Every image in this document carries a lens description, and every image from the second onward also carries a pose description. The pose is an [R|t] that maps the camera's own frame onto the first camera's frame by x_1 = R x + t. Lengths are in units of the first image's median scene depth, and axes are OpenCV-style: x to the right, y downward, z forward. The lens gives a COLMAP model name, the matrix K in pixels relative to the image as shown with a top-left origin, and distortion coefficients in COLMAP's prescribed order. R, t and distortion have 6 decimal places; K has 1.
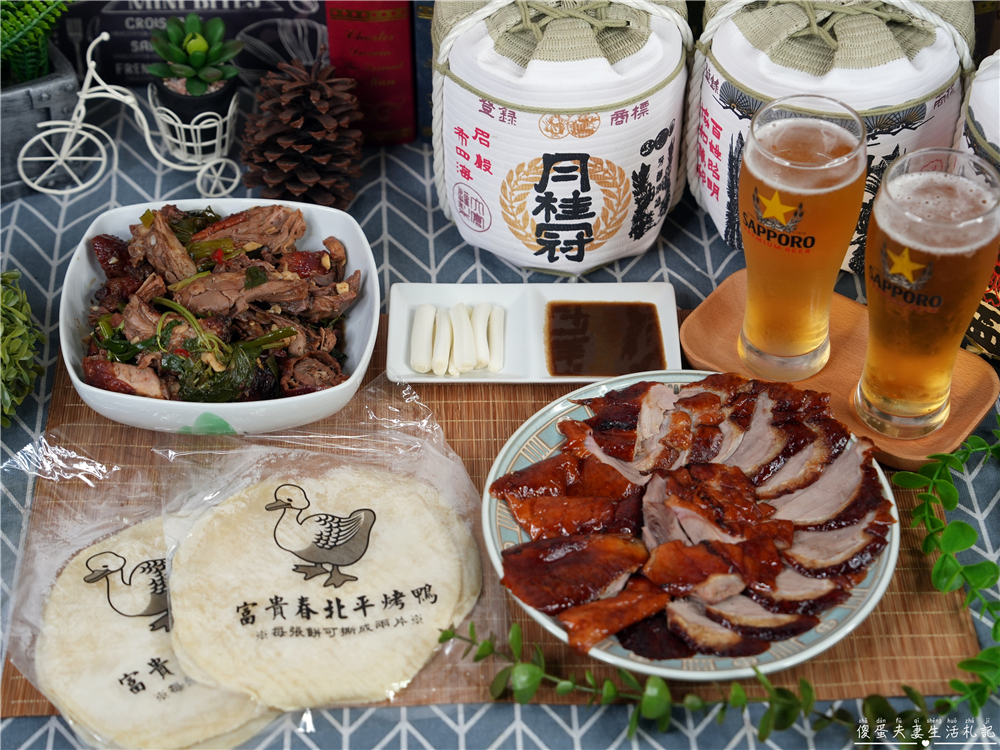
lens RADIAL K [[2075.1, 0, 500.0], [0, 2075.1, 375.0], [0, 0, 1]] dist [0.188971, -0.175273]
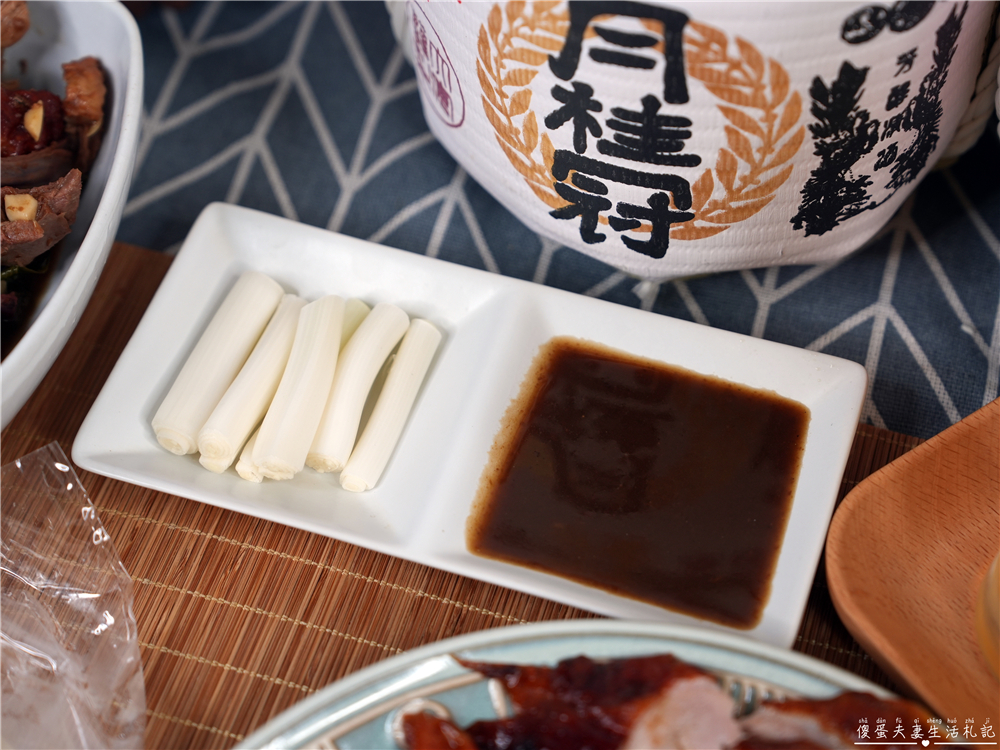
lens RADIAL K [[2075.1, 0, 500.0], [0, 2075.1, 375.0], [0, 0, 1]] dist [0.188971, -0.175273]
pose [[0.943955, 0.253848, -0.210973, 0.110239], [-0.212979, 0.956735, 0.198237, -0.116489], [0.252168, -0.142194, 0.957179, 0.662847]]
